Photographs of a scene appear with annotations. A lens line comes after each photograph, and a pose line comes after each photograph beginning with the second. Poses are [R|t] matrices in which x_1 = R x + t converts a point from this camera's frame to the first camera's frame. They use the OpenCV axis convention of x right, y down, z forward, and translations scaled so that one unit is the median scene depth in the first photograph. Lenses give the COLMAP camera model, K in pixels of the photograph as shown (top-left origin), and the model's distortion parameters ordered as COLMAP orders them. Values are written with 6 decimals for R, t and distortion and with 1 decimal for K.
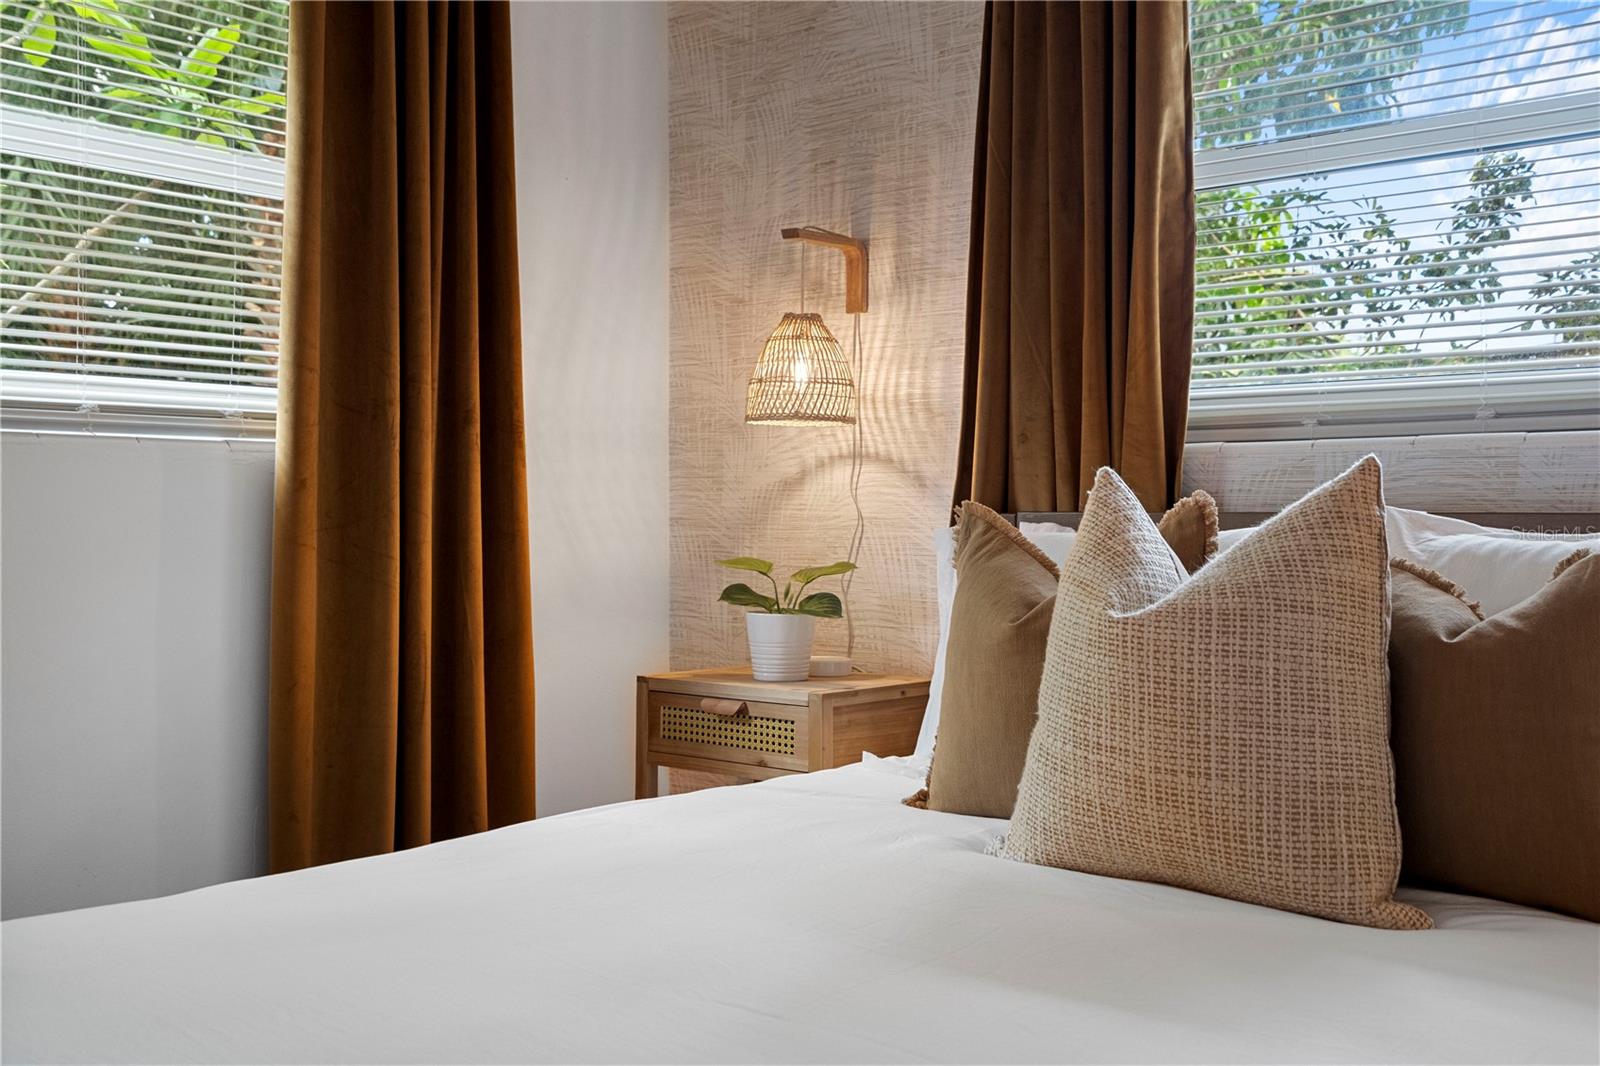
lens RADIAL K [[1609.2, 0, 793.8], [0, 1609.2, 544.0], [0, 0, 1]] dist [0.004489, 0.000000]
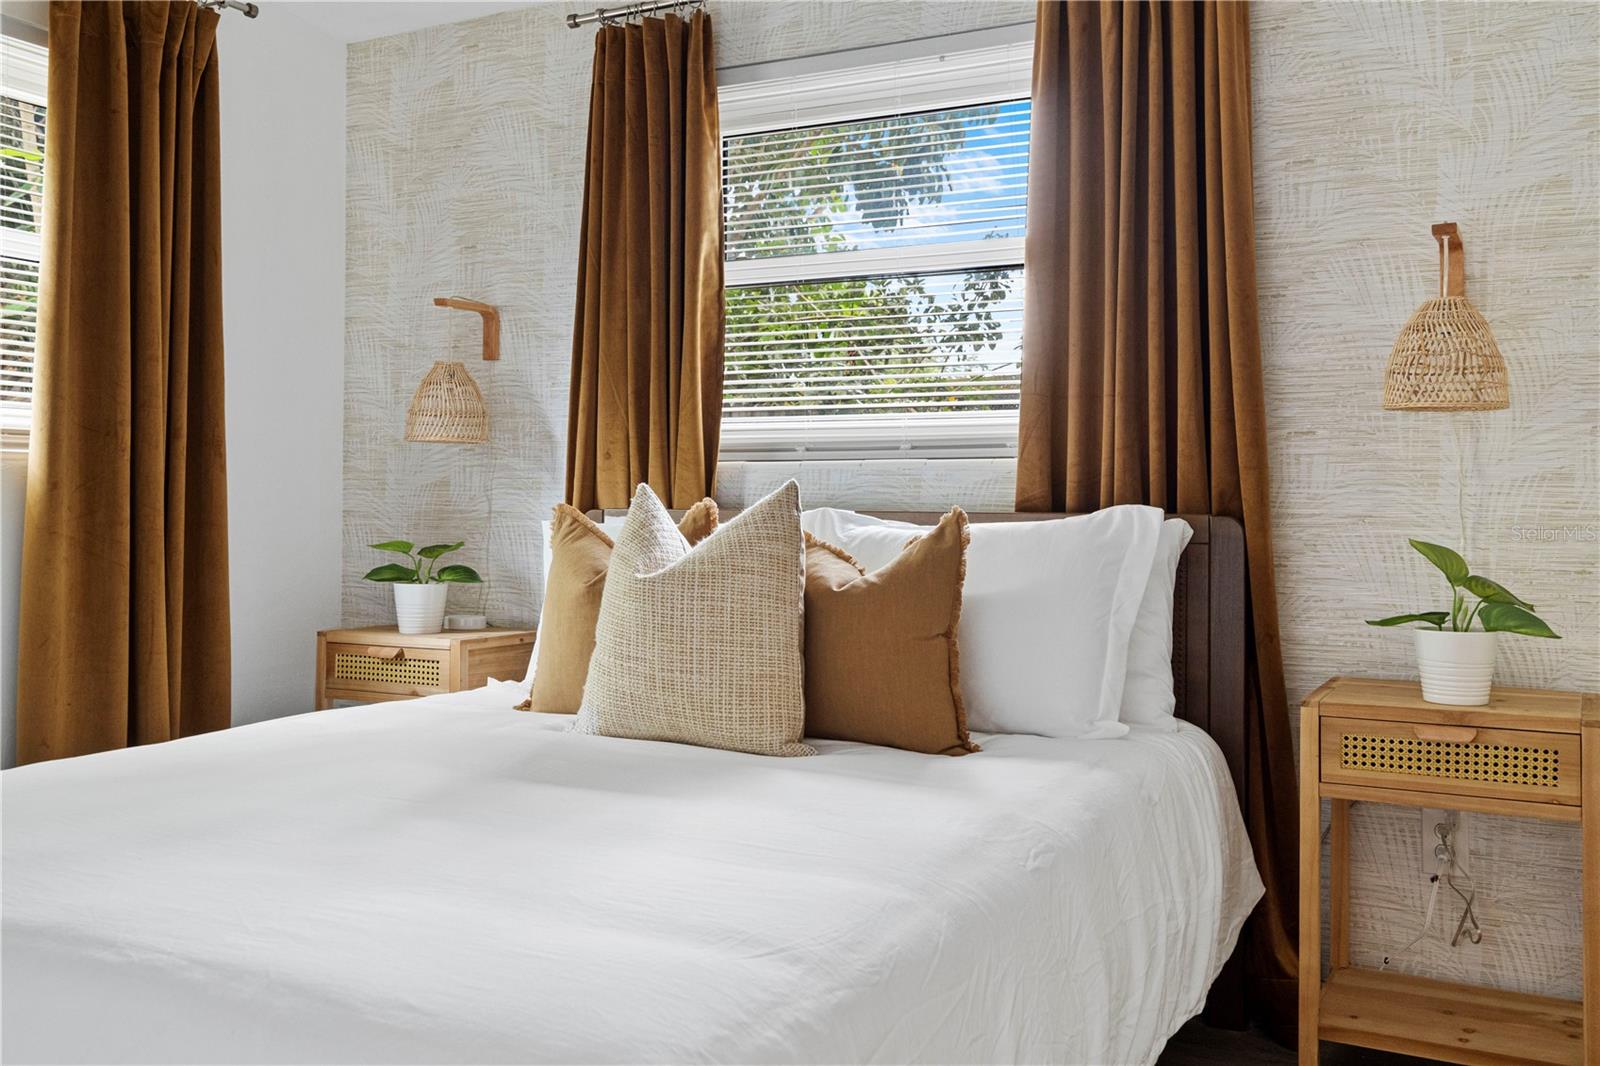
lens RADIAL K [[1431.1, 0, 780.1], [0, 1431.1, 464.1], [0, 0, 1]] dist [-0.000657, 0.006485]
pose [[0.973827, 0.010594, 0.227044, 0.004544], [-0.000380, 0.998988, -0.044980, -0.002433], [-0.227291, 0.043717, 0.972845, -0.254234]]
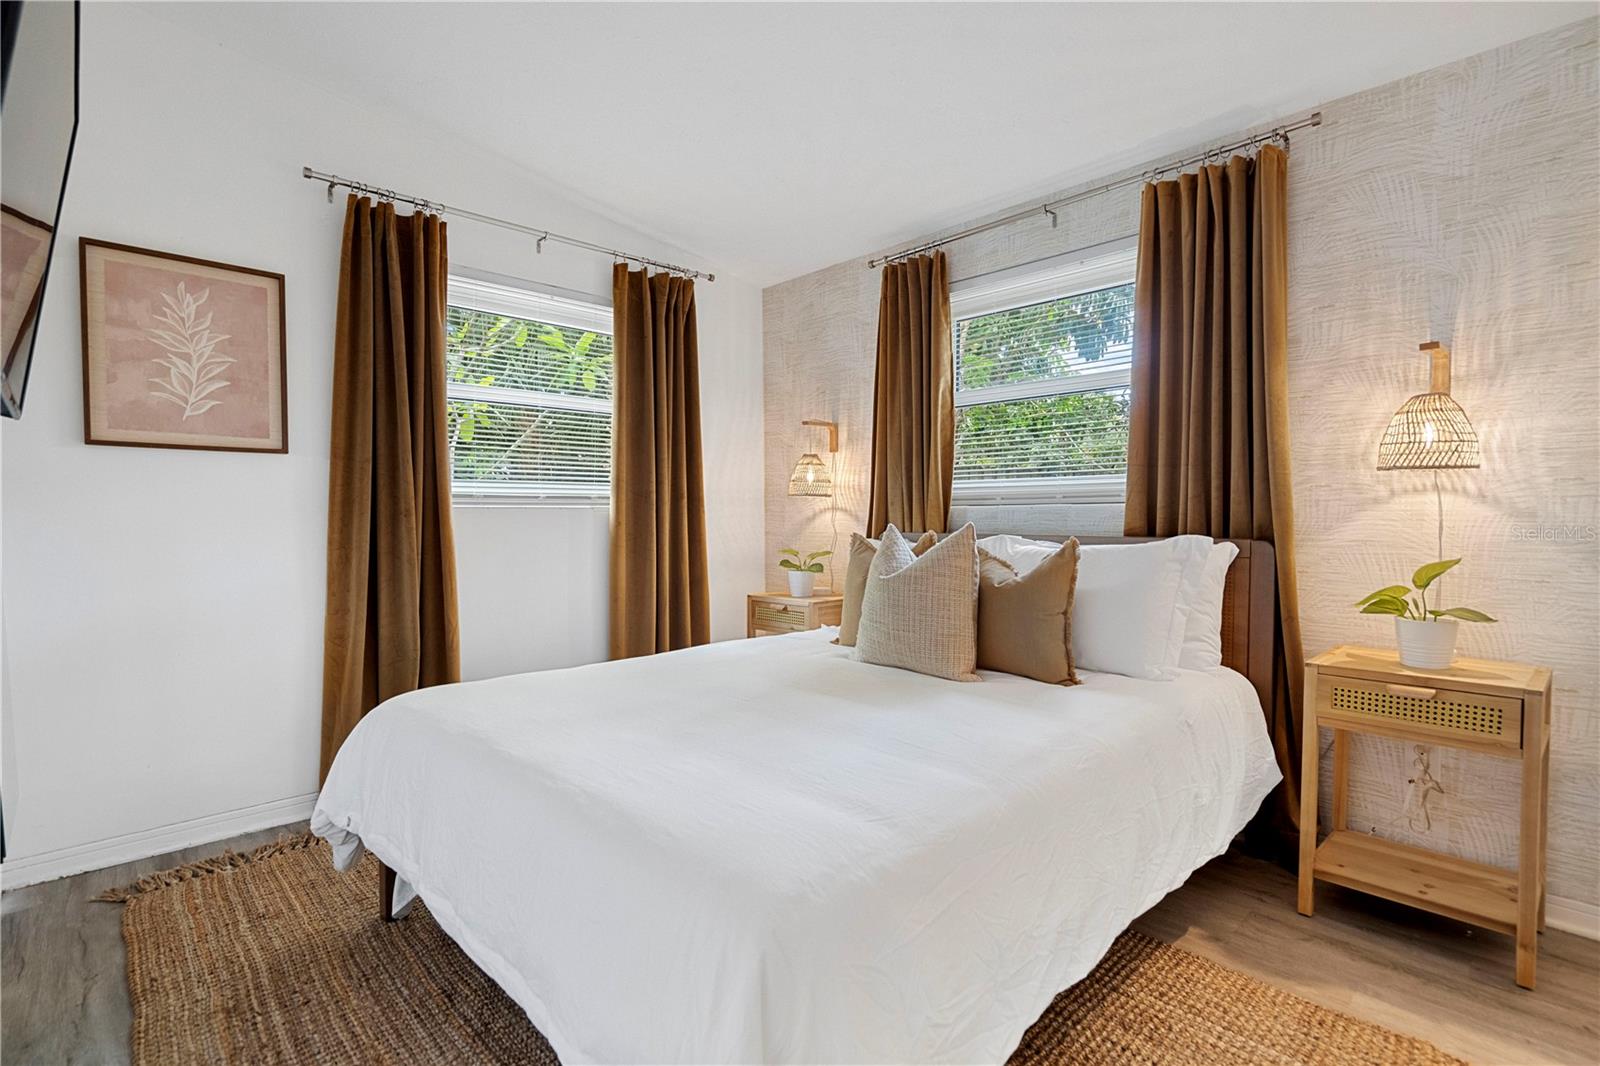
lens RADIAL K [[751.6, 0, 794.7], [0, 751.6, 538.8], [0, 0, 1]] dist [-0.000258, 0.001590]
pose [[0.996484, -0.004456, -0.083662, 0.088488], [0.005506, 0.999909, 0.012331, -0.025015], [0.083599, -0.012748, 0.996418, -0.219673]]
